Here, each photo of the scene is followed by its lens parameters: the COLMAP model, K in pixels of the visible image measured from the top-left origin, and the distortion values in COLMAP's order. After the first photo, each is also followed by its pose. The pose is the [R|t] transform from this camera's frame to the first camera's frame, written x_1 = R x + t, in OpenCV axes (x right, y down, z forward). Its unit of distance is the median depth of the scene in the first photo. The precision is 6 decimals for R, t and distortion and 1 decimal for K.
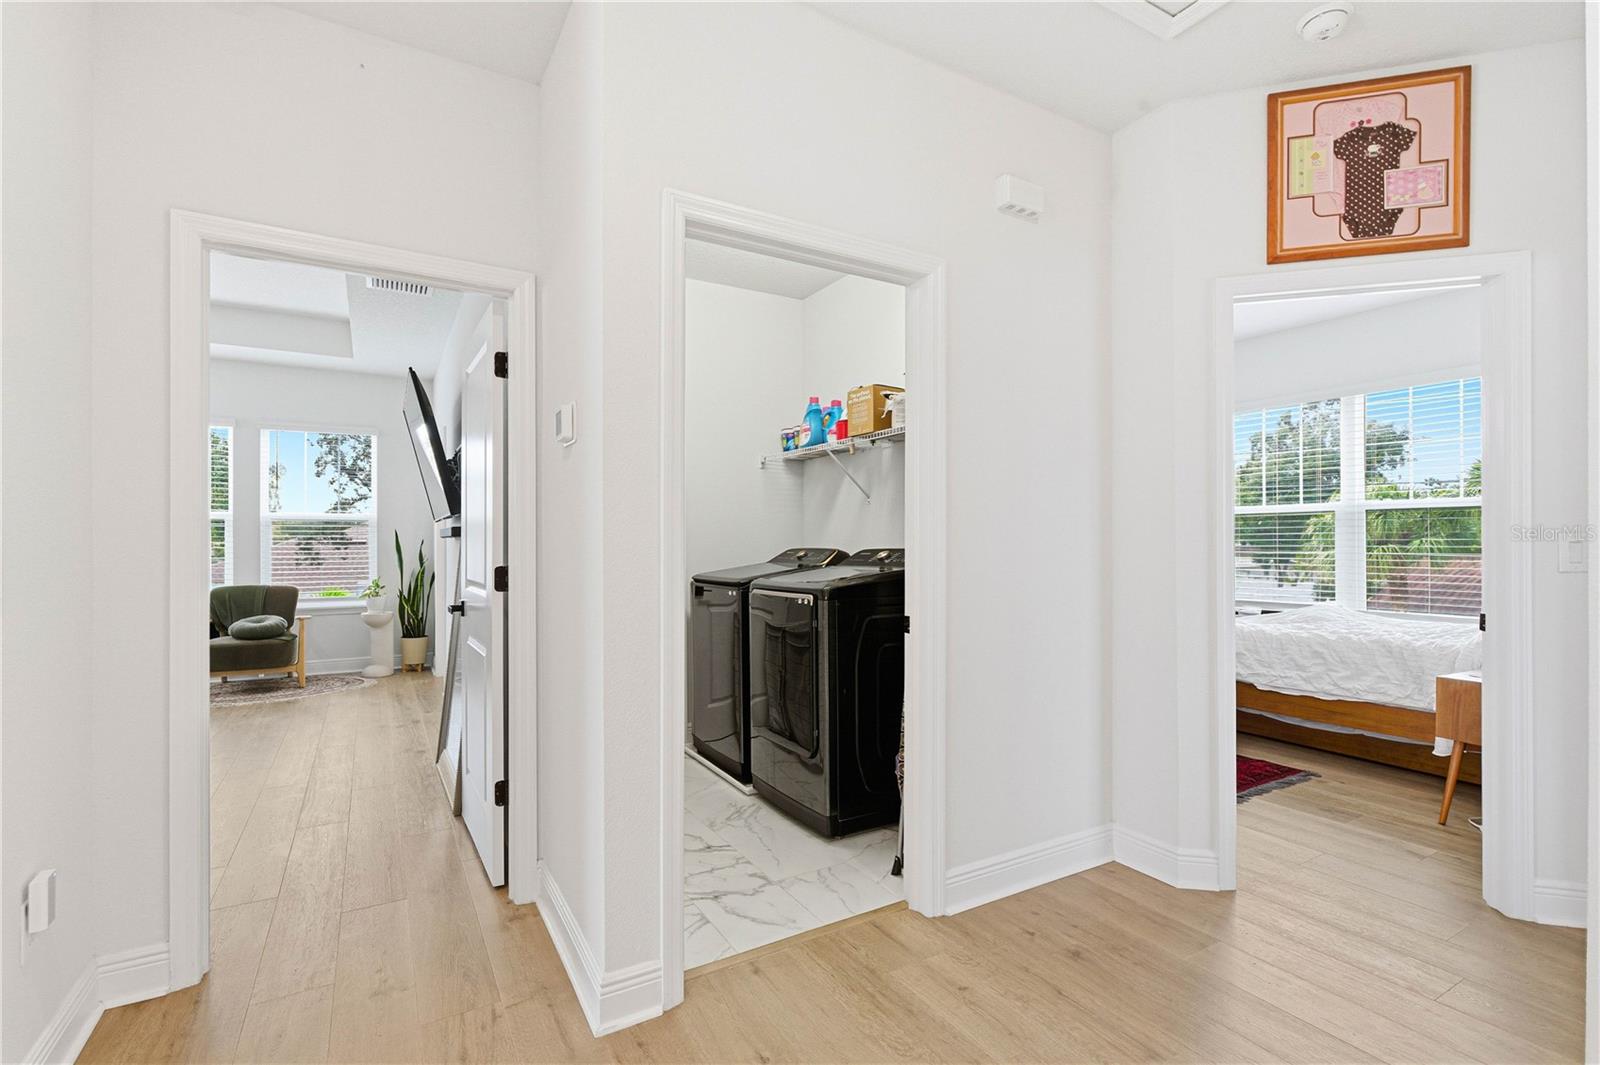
lens RADIAL K [[725.3, 0, 805.9], [0, 725.3, 535.6], [0, 0, 1]] dist [0.000176, 0.000883]
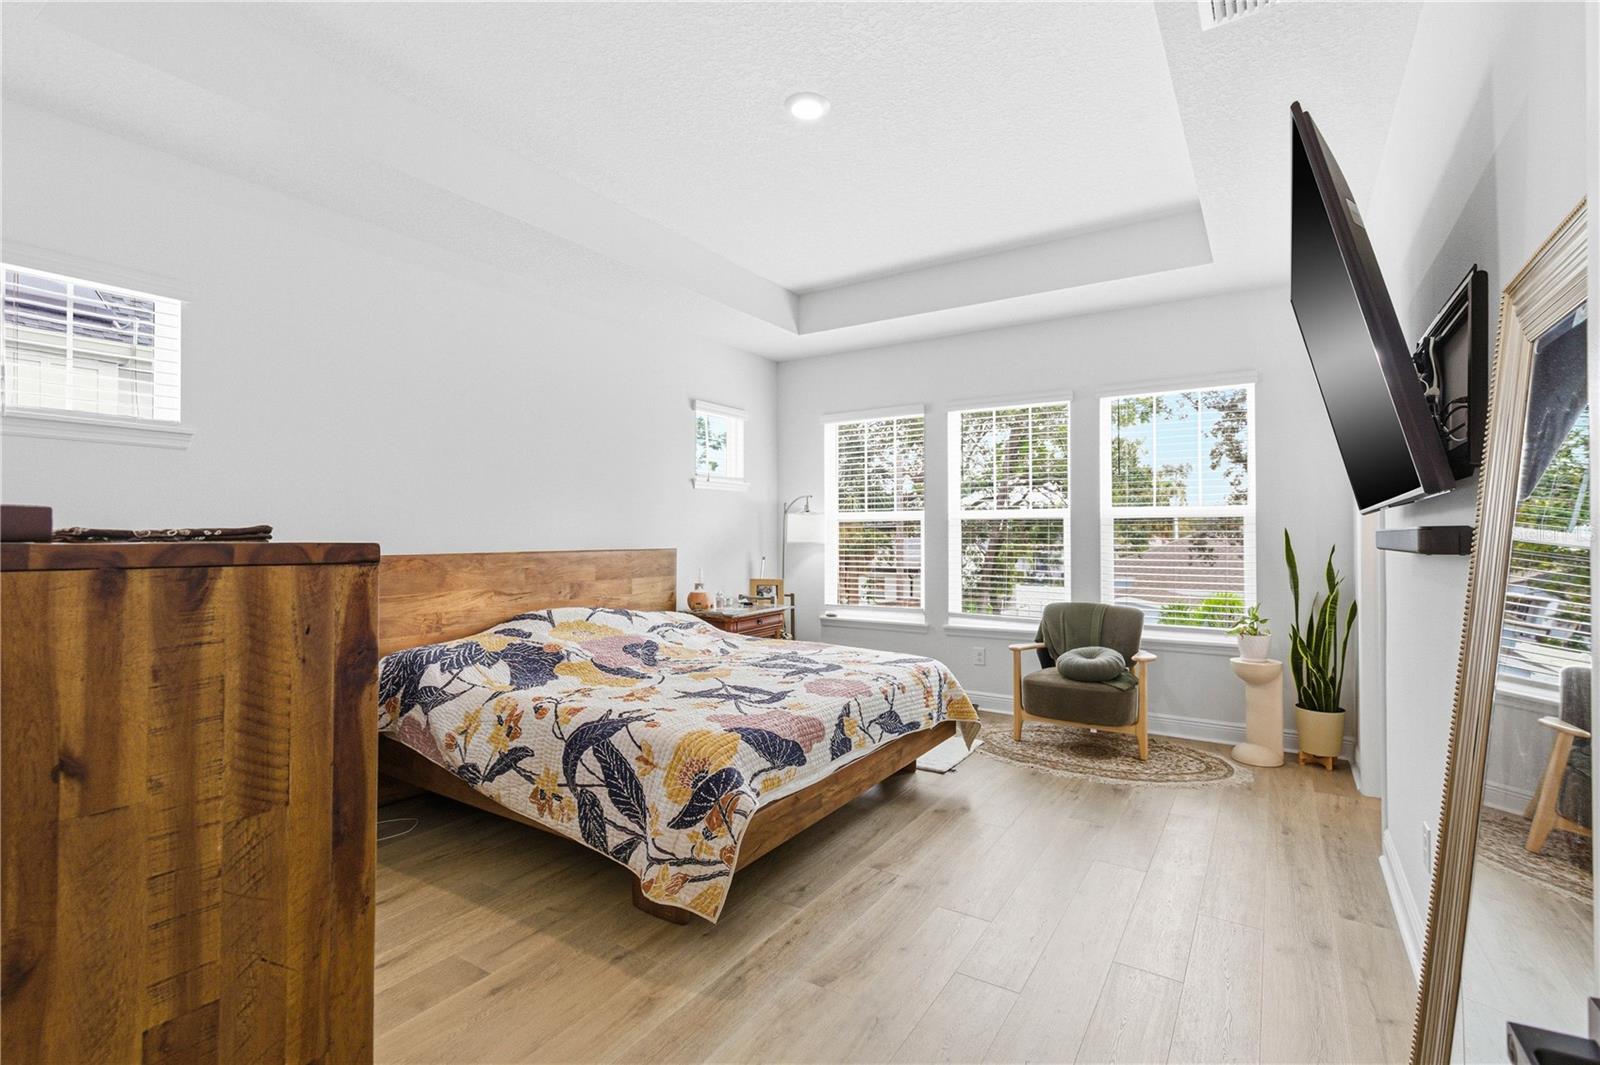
lens RADIAL K [[725.3, 0, 805.9], [0, 725.3, 535.6], [0, 0, 1]] dist [0.000176, 0.000883]
pose [[0.439811, -0.001580, -0.898089, -0.197618], [0.009266, 0.999953, 0.002779, -0.007234], [0.898042, -0.009543, 0.439805, 0.374866]]
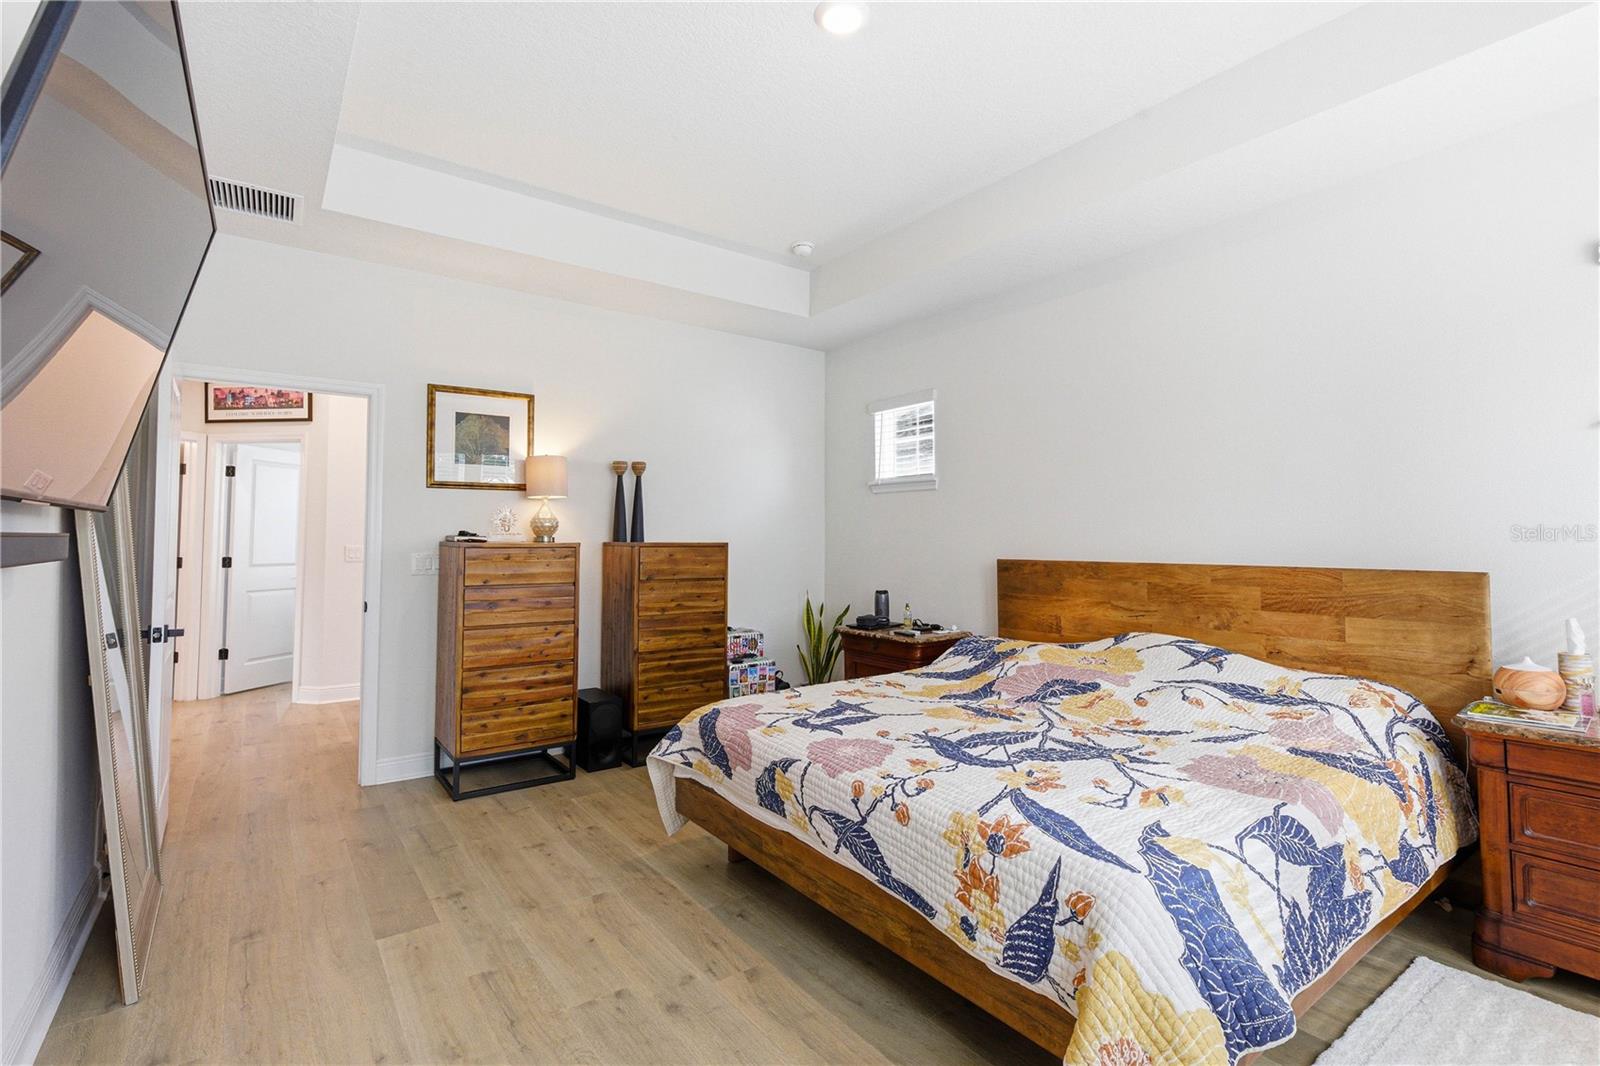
lens RADIAL K [[725.3, 0, 805.9], [0, 725.3, 536.1], [0, 0, 1]] dist [0.000176, 0.000883]
pose [[-0.994198, -0.008043, -0.107269, -0.532753], [-0.006136, 0.999817, -0.018095, -0.002604], [0.107395, -0.017332, -0.994065, 0.903785]]
